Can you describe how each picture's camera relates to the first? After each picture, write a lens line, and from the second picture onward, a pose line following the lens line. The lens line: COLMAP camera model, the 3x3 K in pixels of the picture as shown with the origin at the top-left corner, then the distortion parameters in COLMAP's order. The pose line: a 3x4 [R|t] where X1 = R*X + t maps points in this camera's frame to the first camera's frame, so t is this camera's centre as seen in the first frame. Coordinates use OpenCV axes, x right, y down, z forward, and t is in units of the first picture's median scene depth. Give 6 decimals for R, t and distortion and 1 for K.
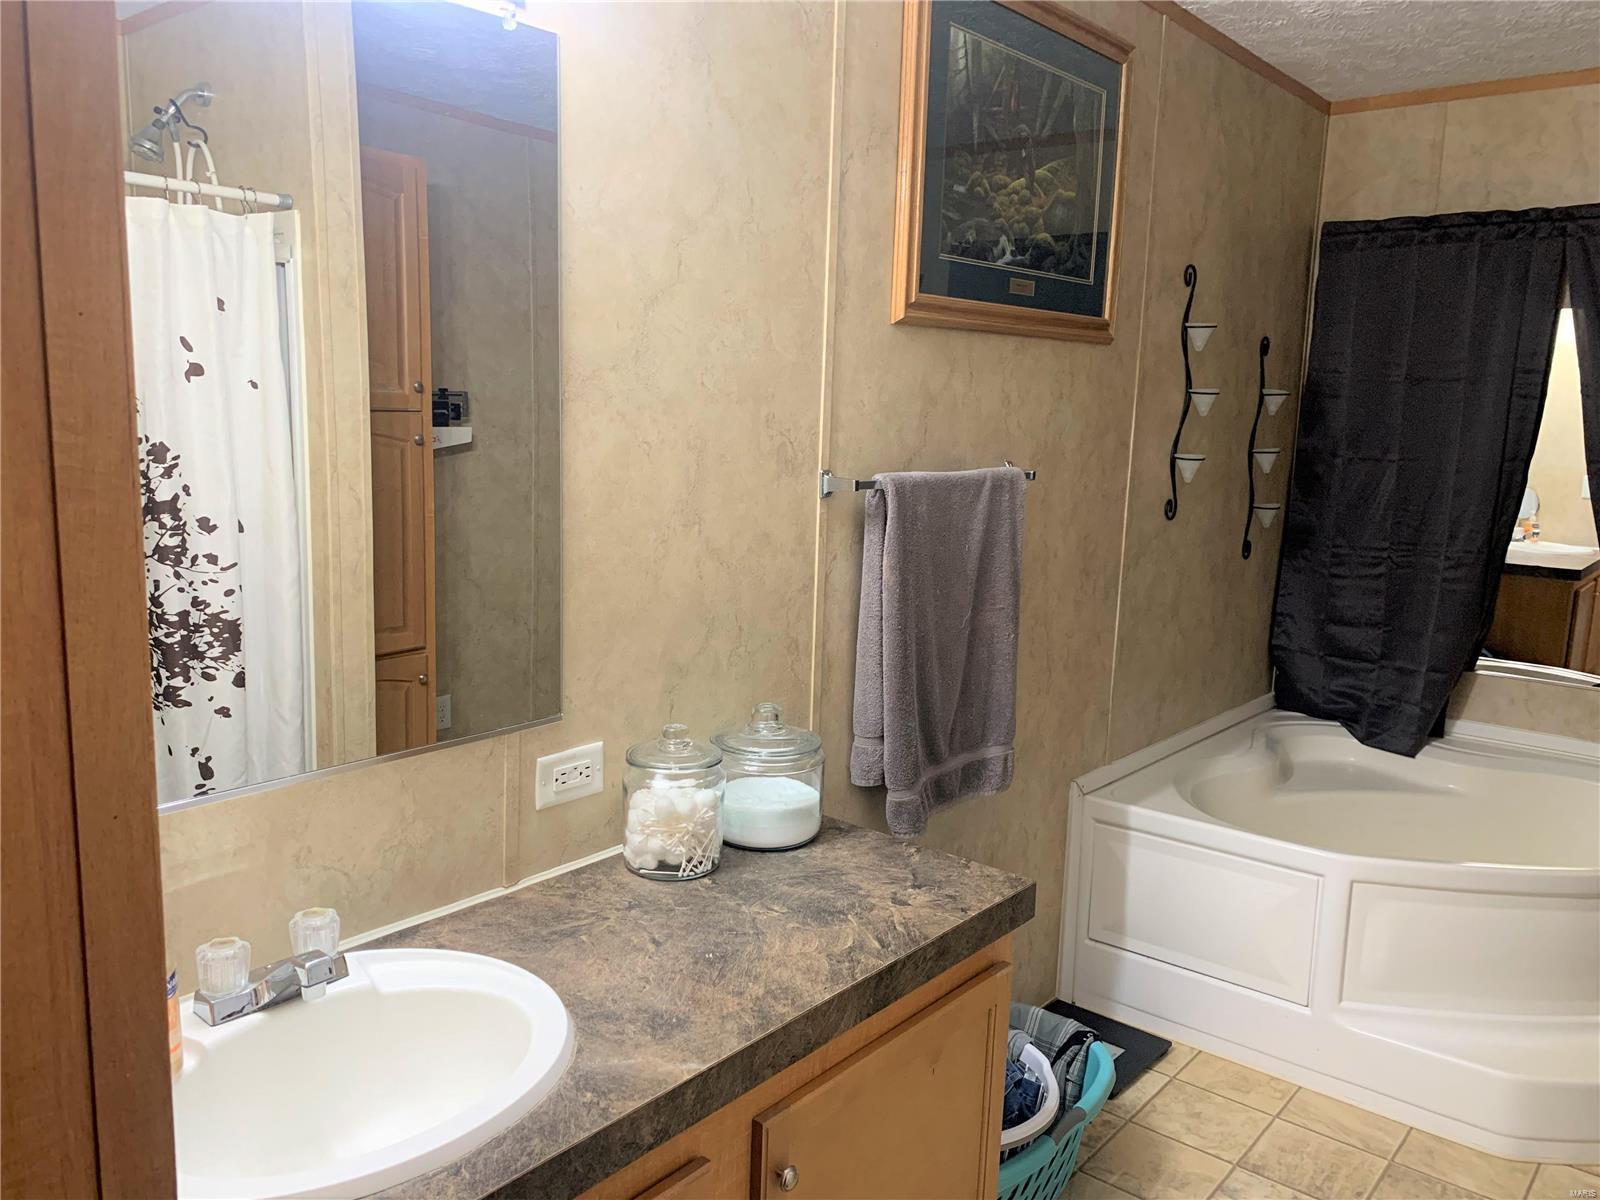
lens RADIAL K [[1196.1, 0, 800.0], [0, 1196.1, 600.0], [0, 0, 1]] dist [-0.096224, -0.003183]
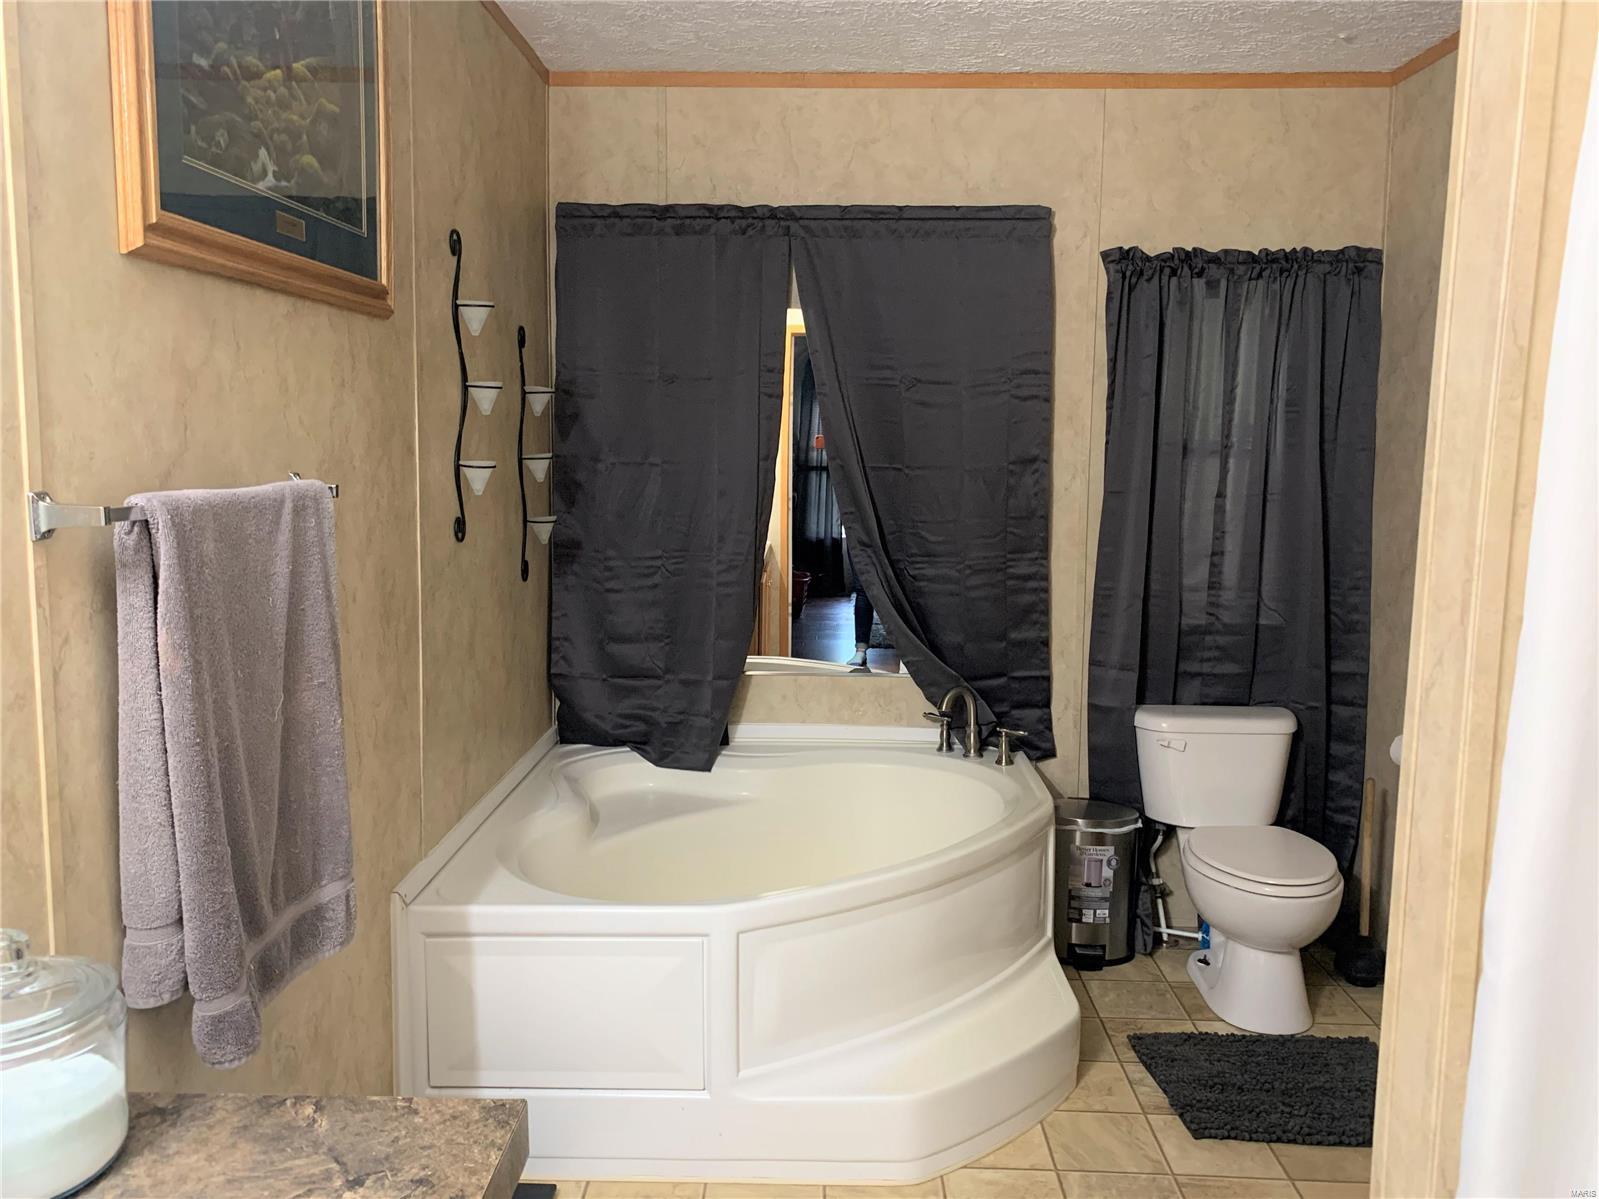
lens RADIAL K [[1206.9, 0, 797.4], [0, 1206.9, 581.1], [0, 0, 1]] dist [0.007441, -0.041344]
pose [[0.754195, -0.083480, 0.651323, -0.061442], [0.105223, 0.994433, 0.005614, -0.022353], [-0.648166, 0.064301, 0.758780, 0.236217]]
